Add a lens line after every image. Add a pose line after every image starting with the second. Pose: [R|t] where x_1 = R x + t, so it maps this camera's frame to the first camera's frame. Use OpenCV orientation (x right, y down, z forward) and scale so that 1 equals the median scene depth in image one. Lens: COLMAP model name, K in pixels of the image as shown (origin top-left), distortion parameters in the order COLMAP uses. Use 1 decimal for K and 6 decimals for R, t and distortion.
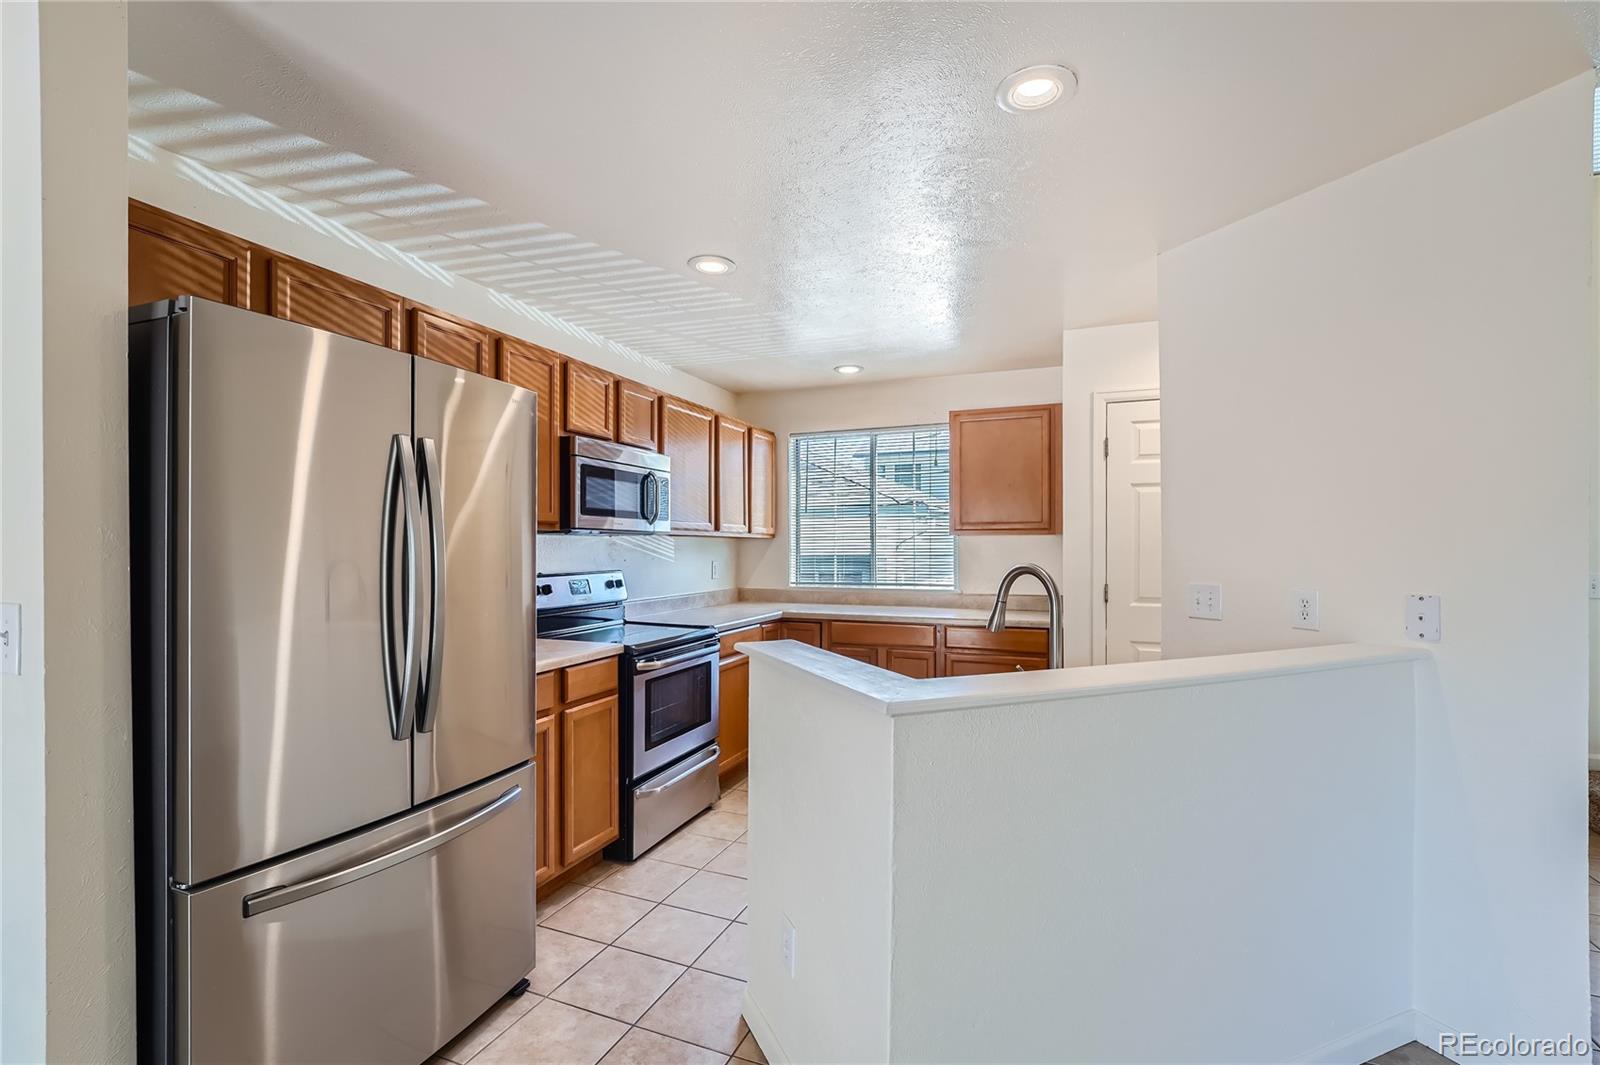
lens RADIAL K [[723.9, 0, 788.3], [0, 723.9, 553.6], [0, 0, 1]] dist [0.001171, 0.001710]
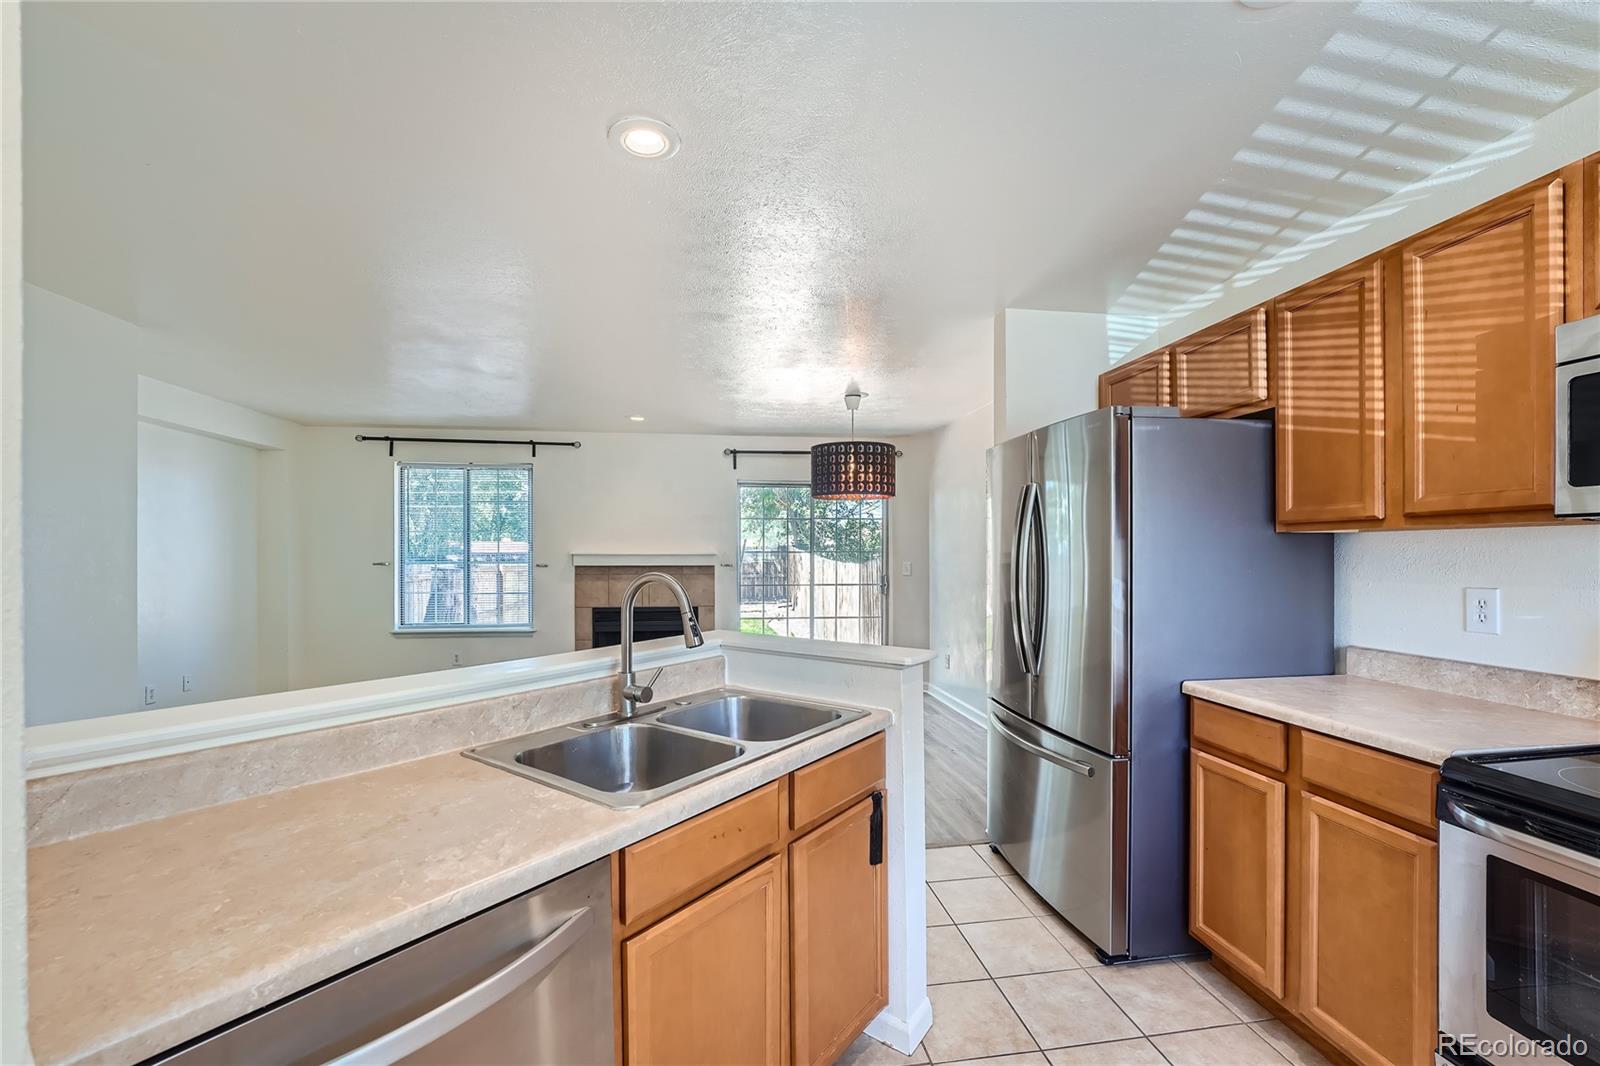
lens RADIAL K [[661.1, 0, 791.8], [0, 661.1, 556.2], [0, 0, 1]] dist [-0.019583, 0.003480]
pose [[-0.863434, 0.003143, -0.504452, 0.339215], [-0.003752, 0.999913, 0.012652, -0.010644], [0.504447, 0.012817, -0.863347, 1.025432]]
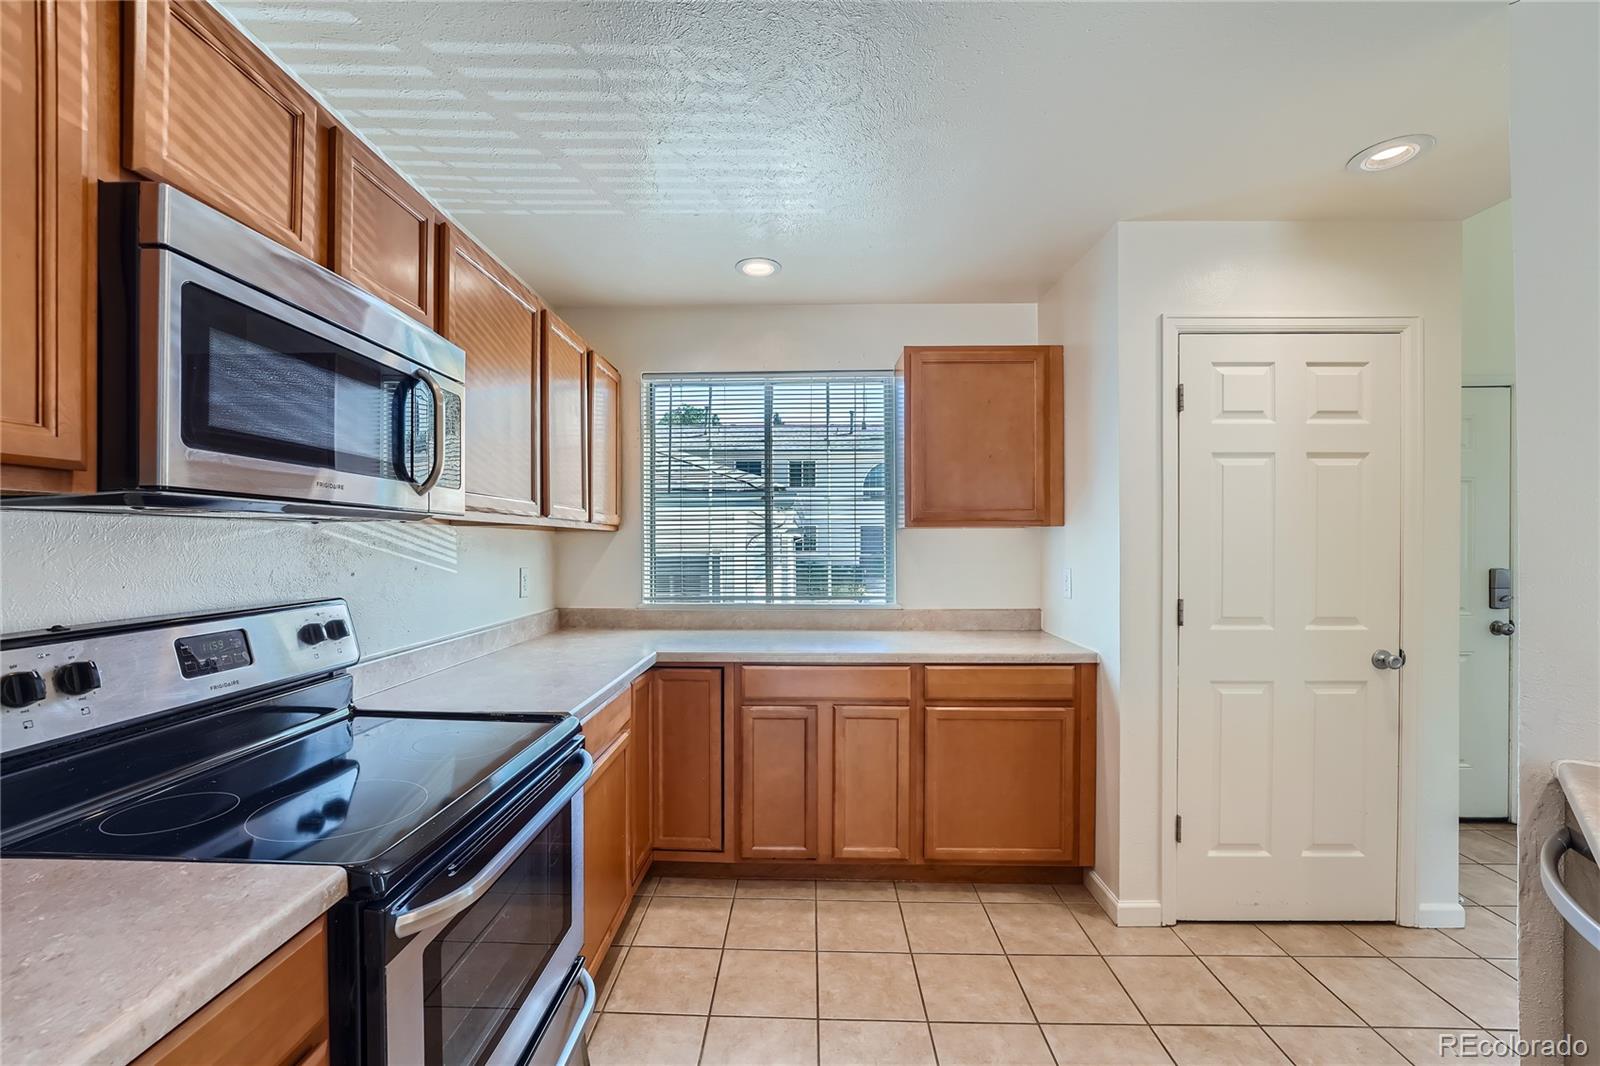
lens RADIAL K [[661.1, 0, 789.4], [0, 661.1, 547.4], [0, 0, 1]] dist [-0.019583, 0.003480]
pose [[0.935474, -0.003616, 0.353377, -0.132483], [0.004272, 0.999990, -0.001078, -0.007979], [-0.353370, 0.002518, 0.935480, 0.599988]]
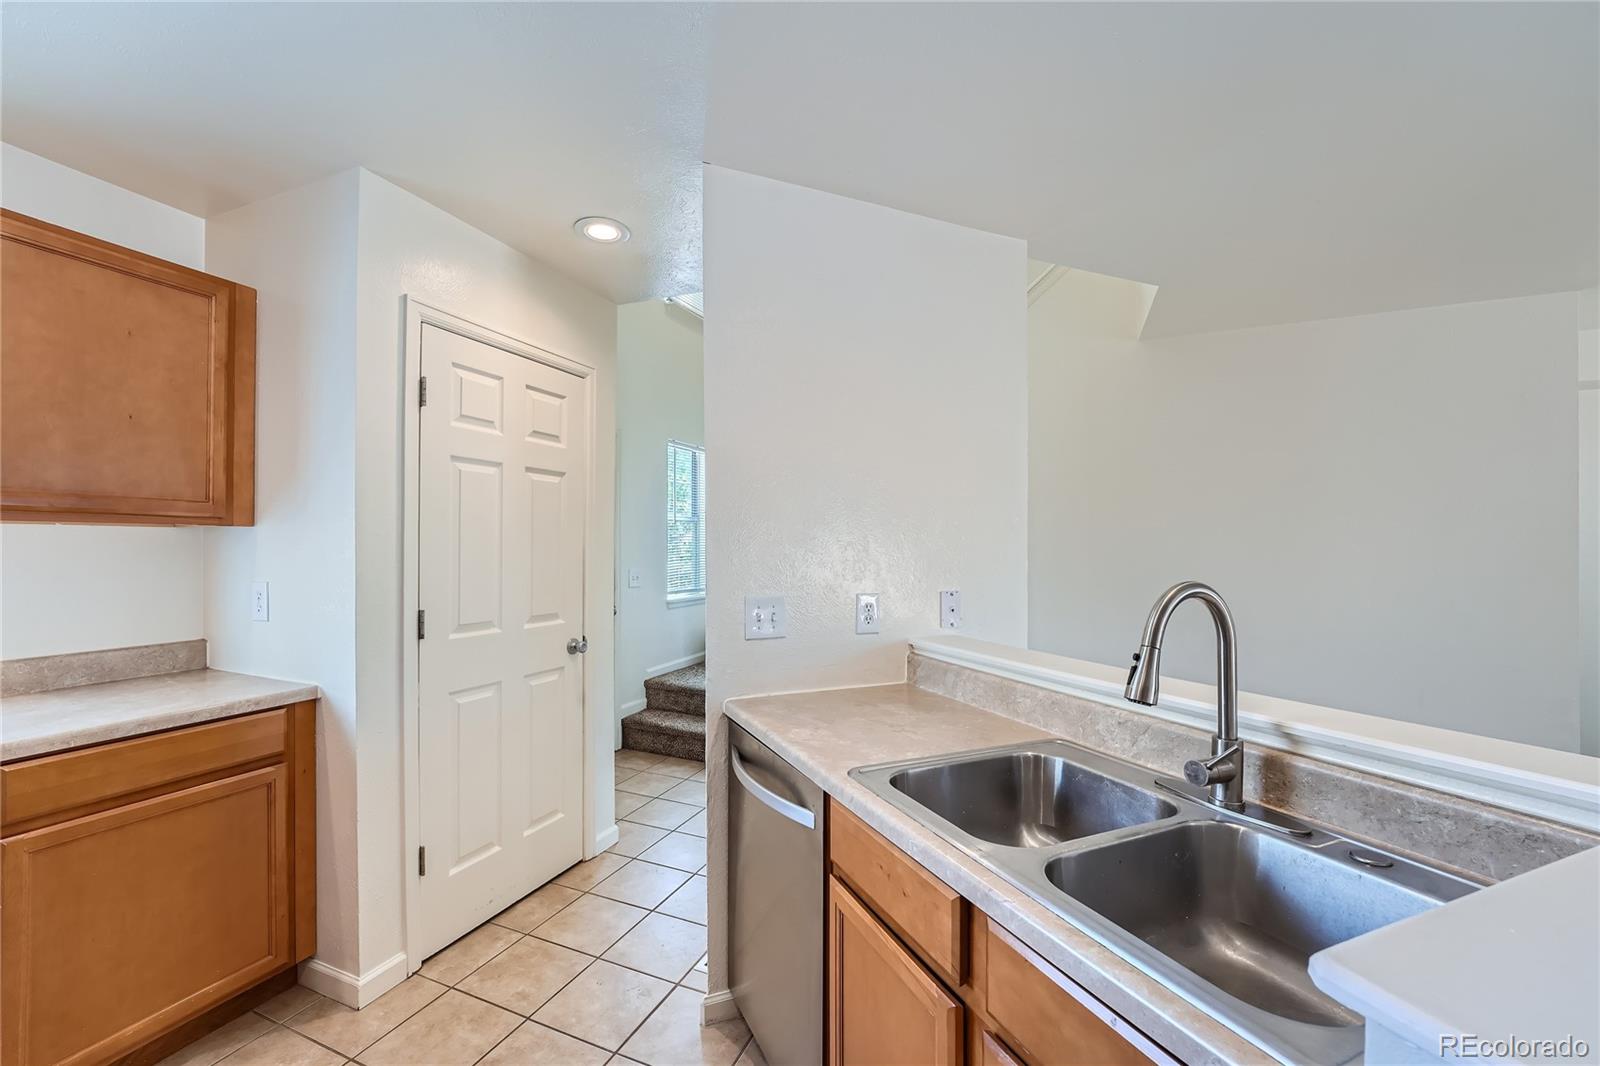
lens RADIAL K [[661.1, 0, 798.2], [0, 661.1, 542.6], [0, 0, 1]] dist [-0.019583, 0.003480]
pose [[-0.000511, 0.005681, 0.999984, -0.139831], [0.007025, 0.999959, -0.005677, -0.011691], [-0.999975, 0.007022, -0.000551, 0.732523]]
